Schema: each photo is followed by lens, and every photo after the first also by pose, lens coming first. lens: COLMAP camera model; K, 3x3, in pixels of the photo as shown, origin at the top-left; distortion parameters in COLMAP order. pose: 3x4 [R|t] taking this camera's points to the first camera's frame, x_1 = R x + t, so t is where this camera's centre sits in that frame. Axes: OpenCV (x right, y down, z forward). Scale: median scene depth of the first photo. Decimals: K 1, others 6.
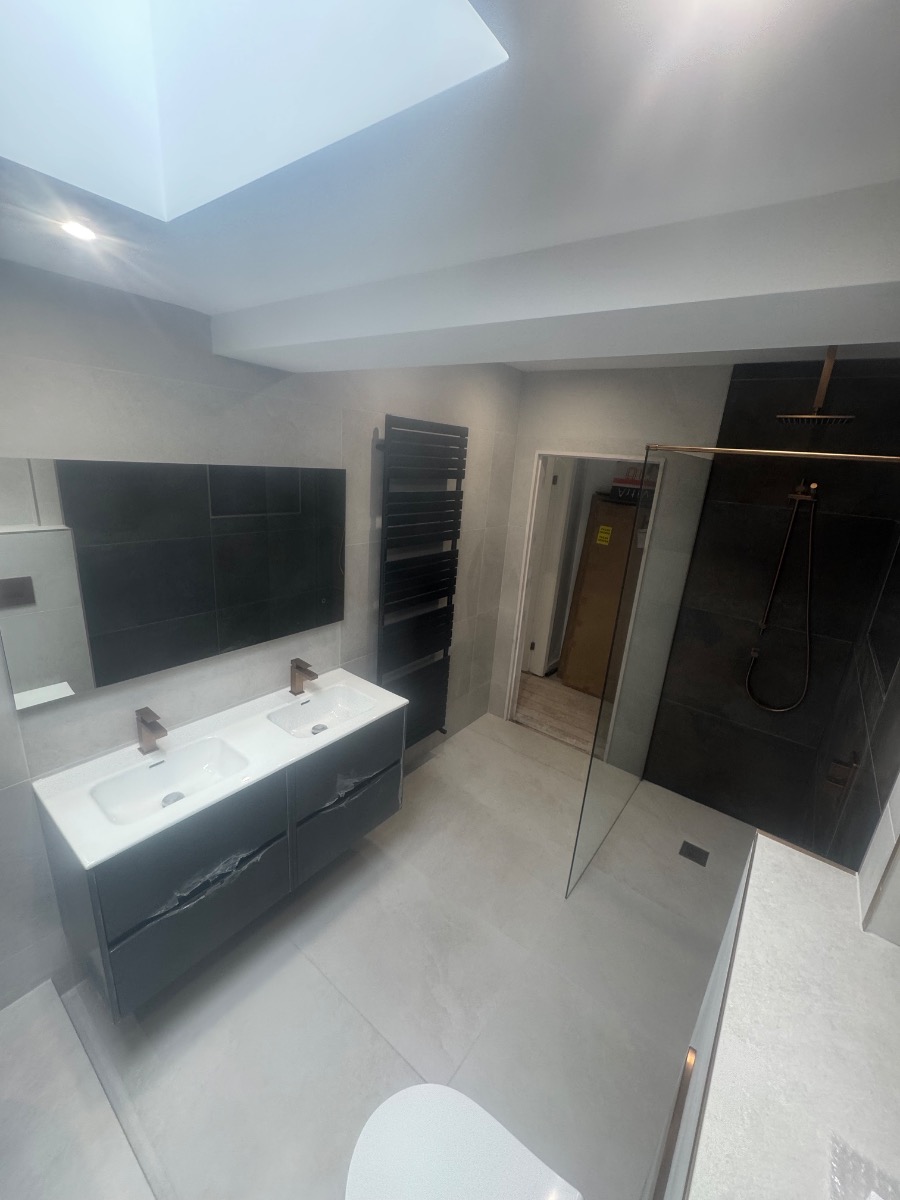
lens RADIAL K [[480.0, 0, 449.4], [0, 480.0, 602.2], [0, 0, 1]] dist [-0.004989, 0.001306]
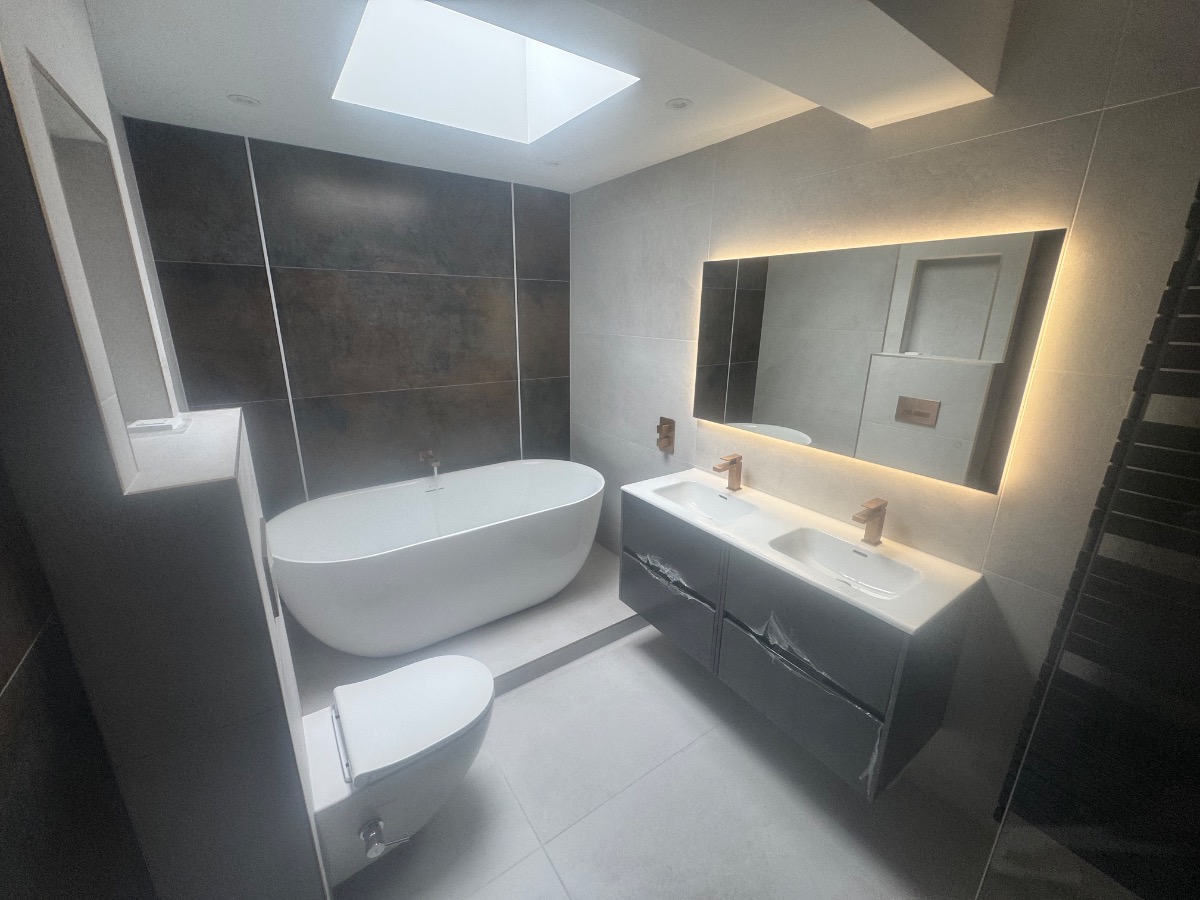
lens RADIAL K [[480.0, 0, 603.4], [0, 480.0, 447.3], [0, 0, 1]] dist [-0.004989, 0.001306]
pose [[-0.296680, 0.190273, -0.935830, 0.494218], [-0.308702, 0.908230, 0.282527, -0.033263], [0.903706, 0.372713, -0.210716, 0.701834]]
